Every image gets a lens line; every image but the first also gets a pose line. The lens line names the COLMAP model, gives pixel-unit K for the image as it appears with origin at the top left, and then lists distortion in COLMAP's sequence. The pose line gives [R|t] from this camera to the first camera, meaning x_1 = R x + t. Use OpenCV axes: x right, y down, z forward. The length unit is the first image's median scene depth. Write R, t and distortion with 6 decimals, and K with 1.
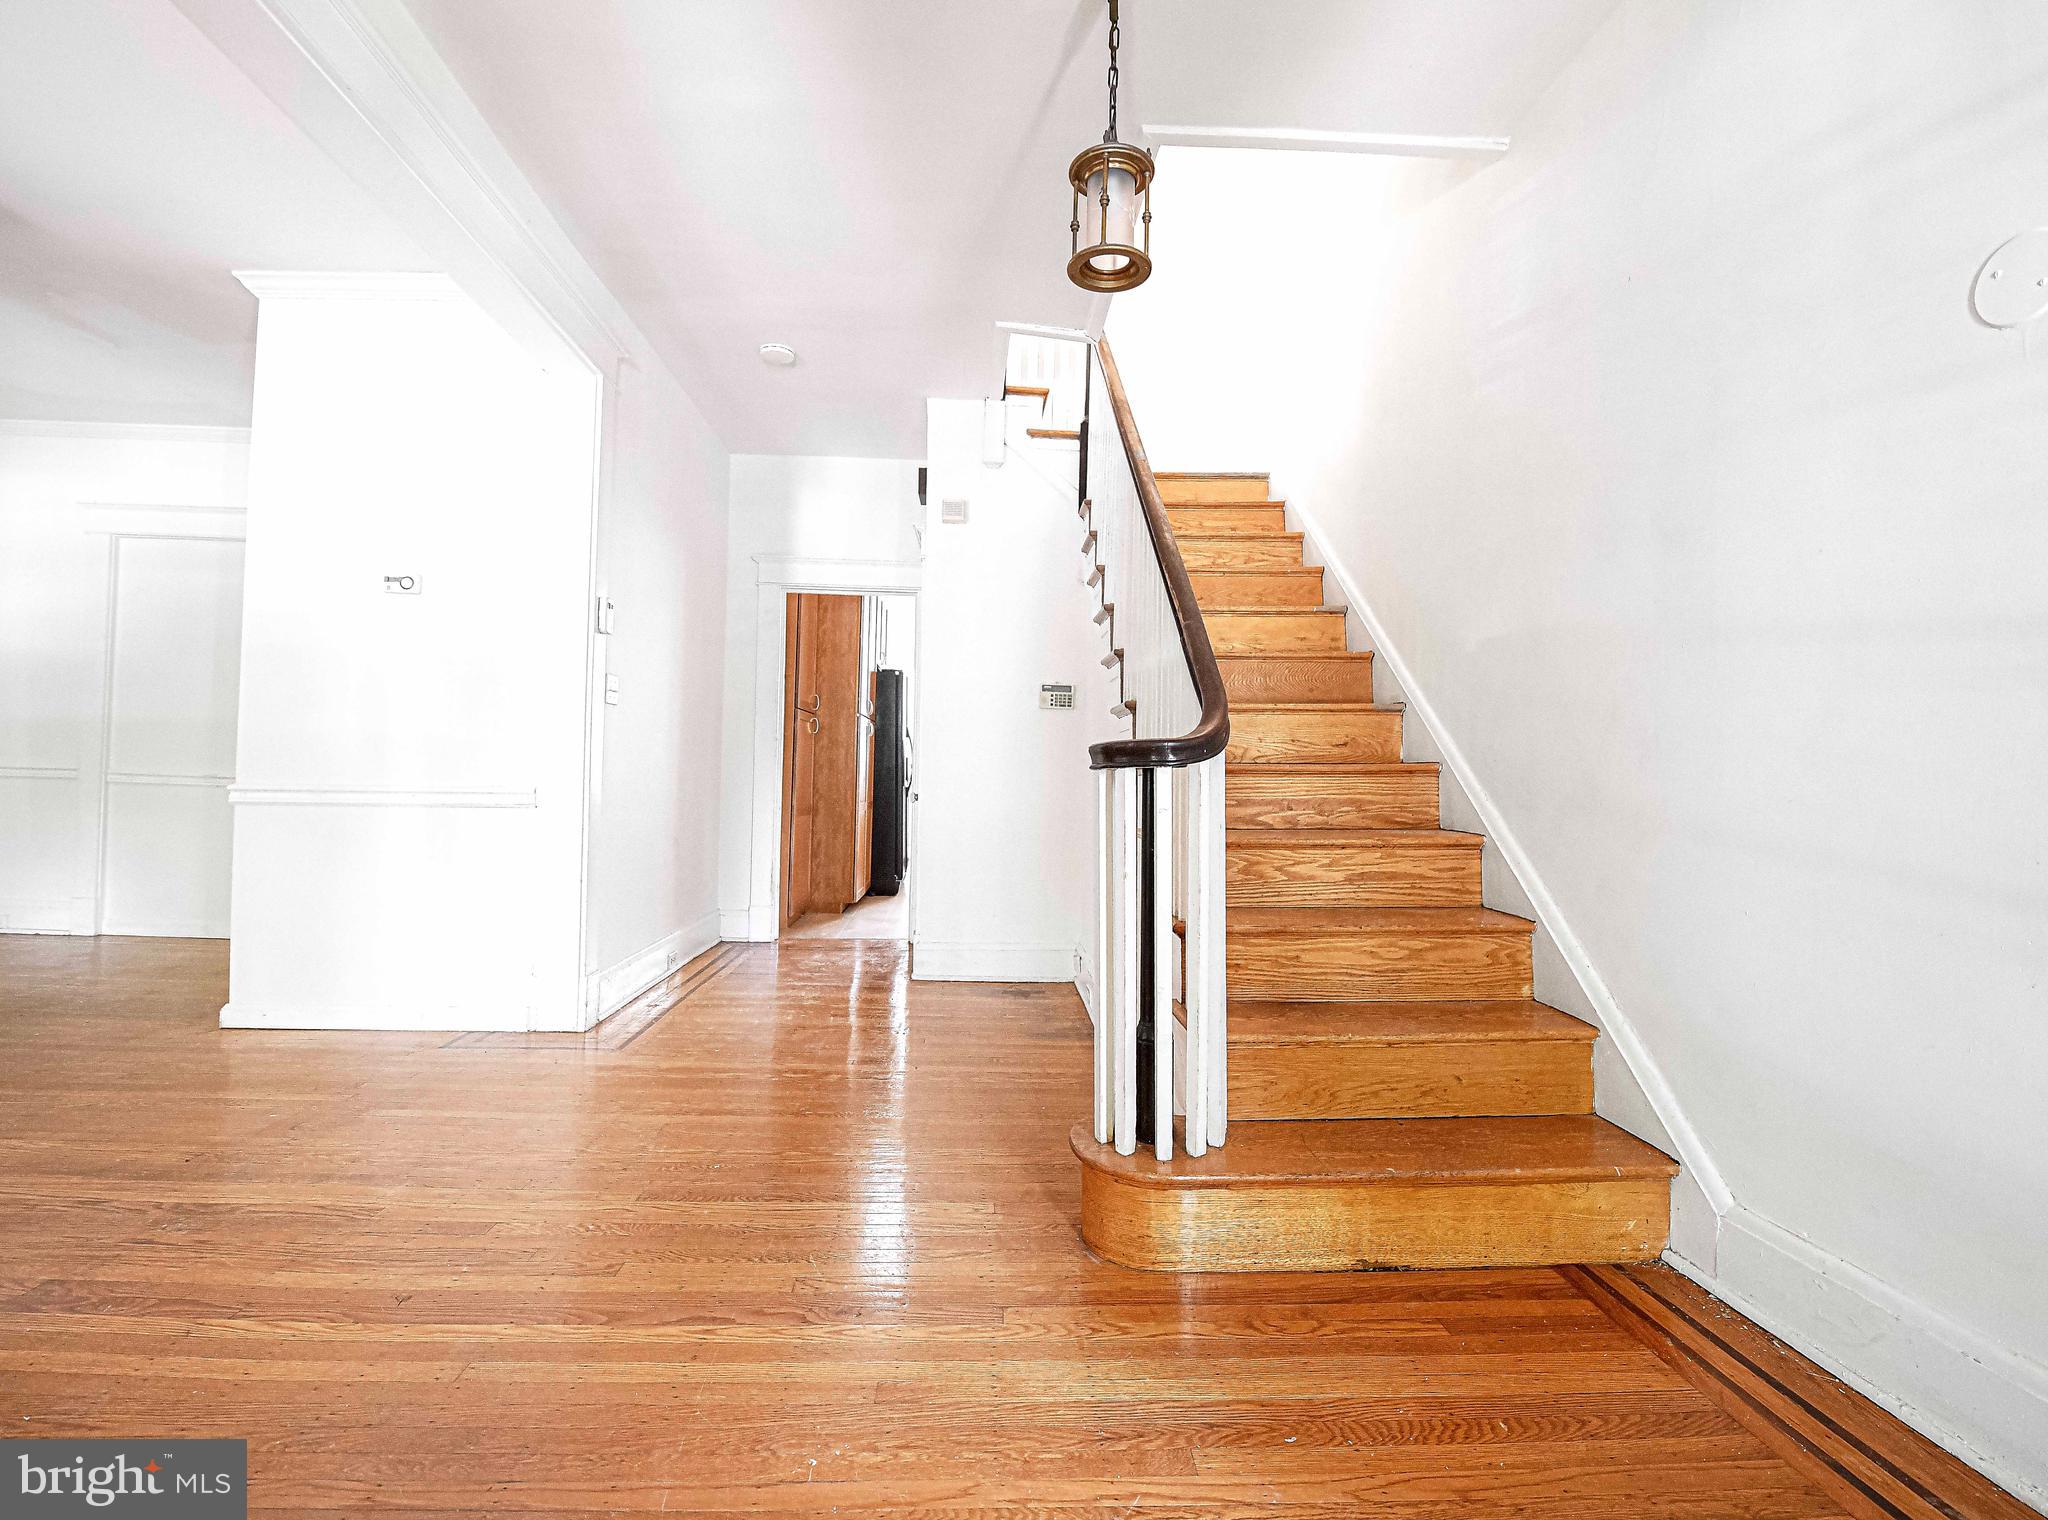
lens RADIAL K [[903.1, 0, 980.6], [0, 903.1, 754.6], [0, 0, 1]] dist [0.001562, 0.000234]
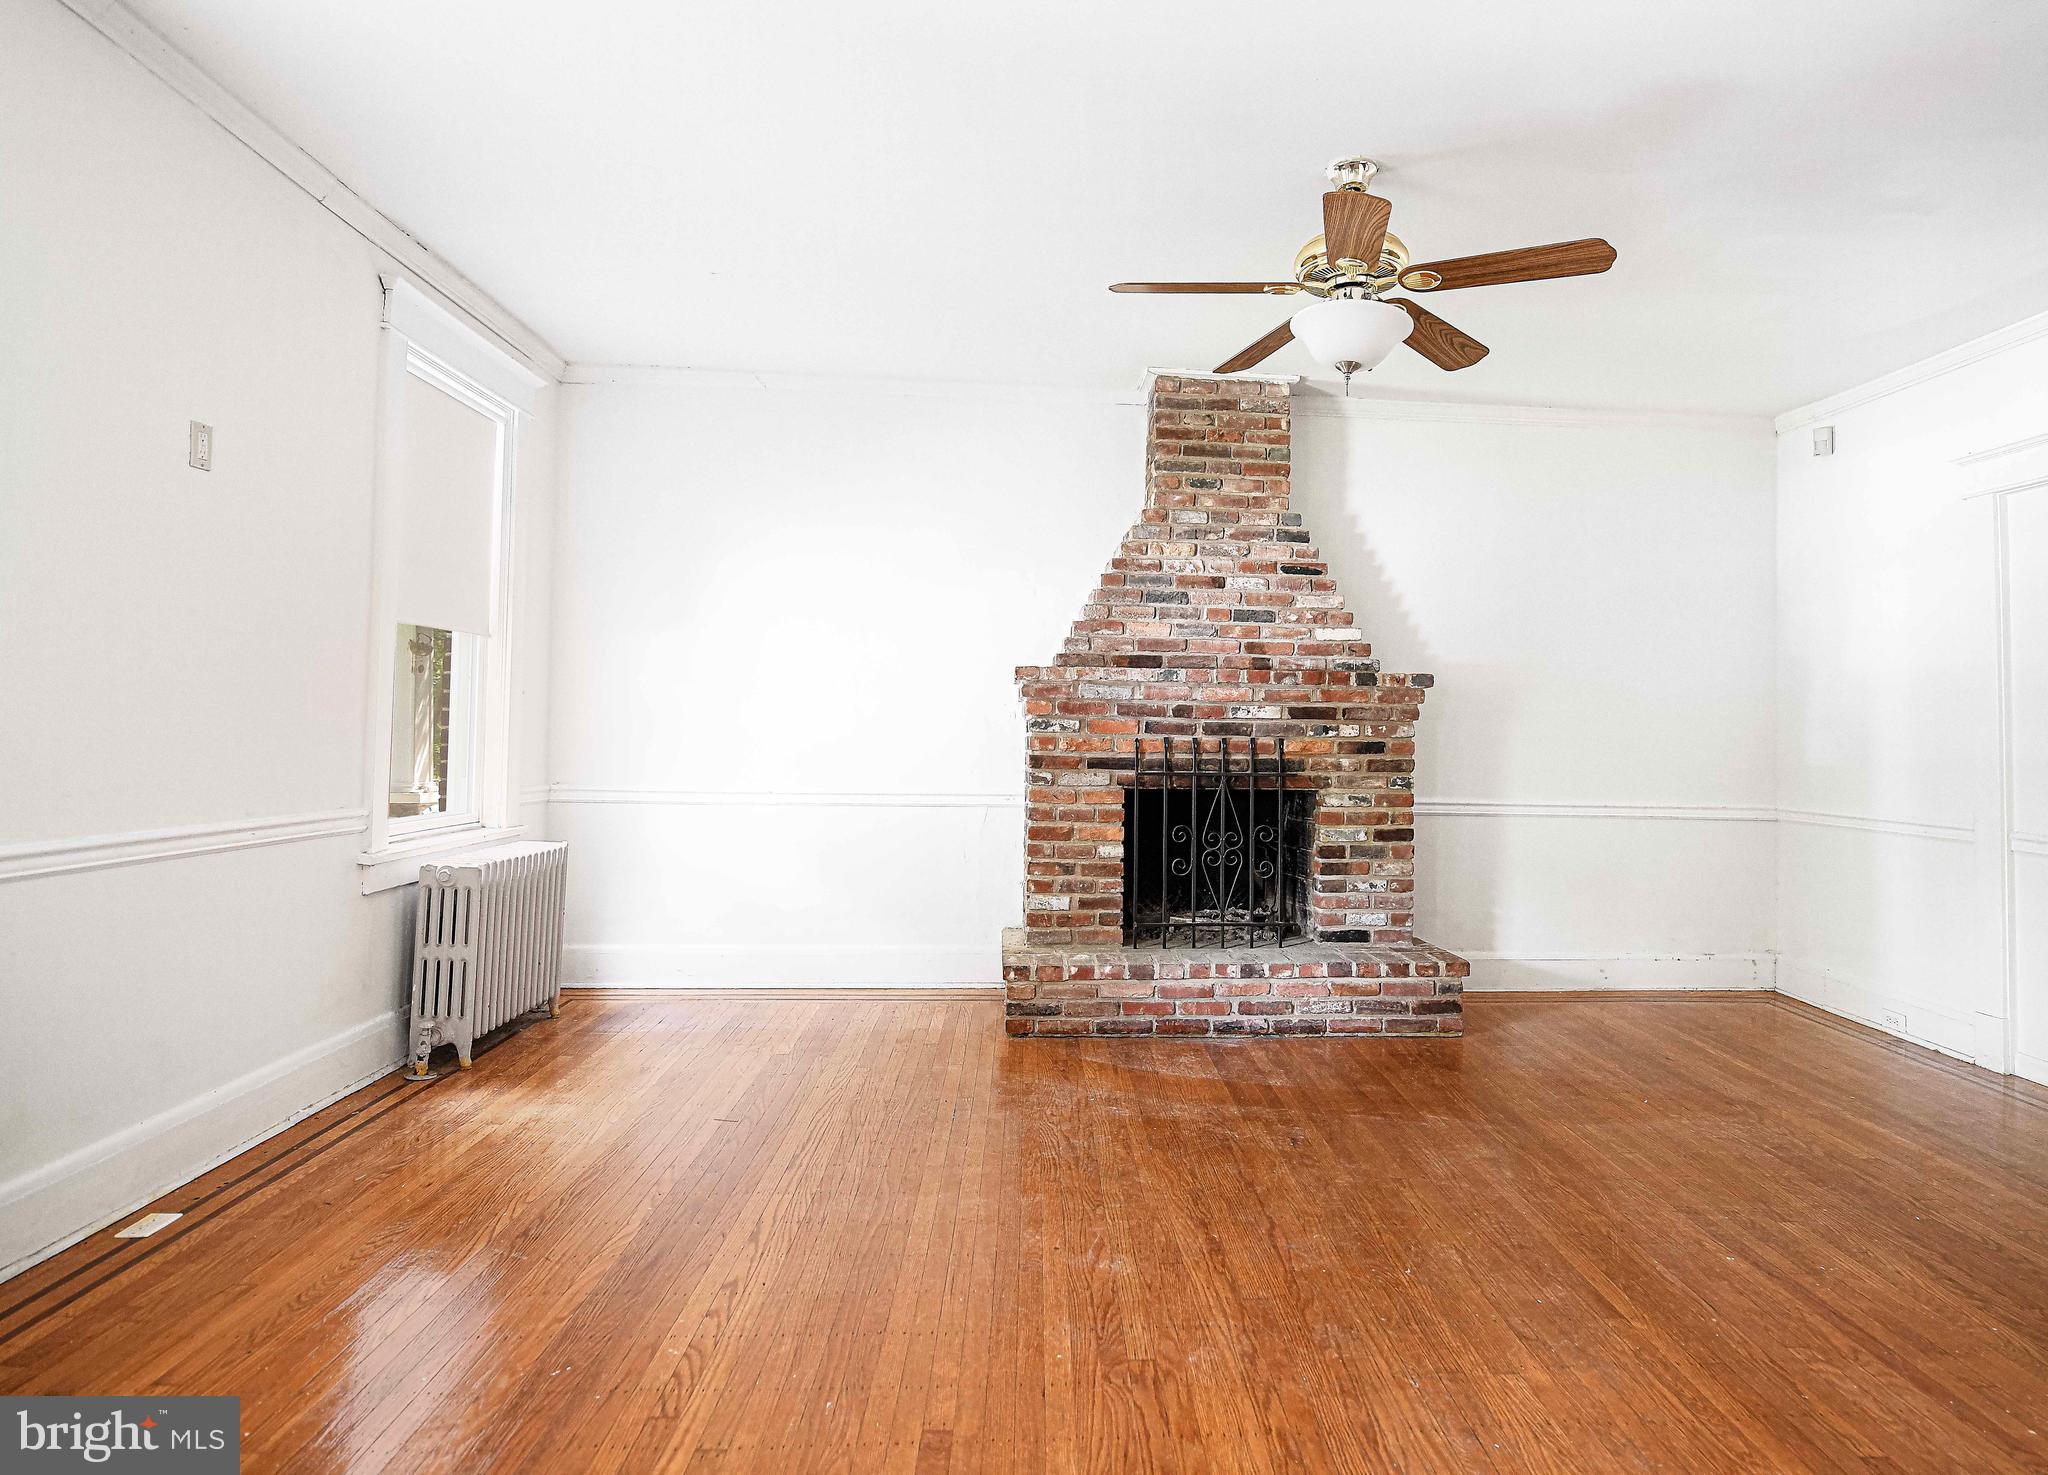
lens RADIAL K [[1124.0, 0, 1124.8], [0, 1124.0, 685.5], [0, 0, 1]] dist [-0.000113, 0.001031]
pose [[0.051800, -0.063979, -0.996606, -0.358349], [0.001219, 0.997949, -0.064002, -0.103276], [0.998657, 0.002101, 0.051771, 0.727294]]
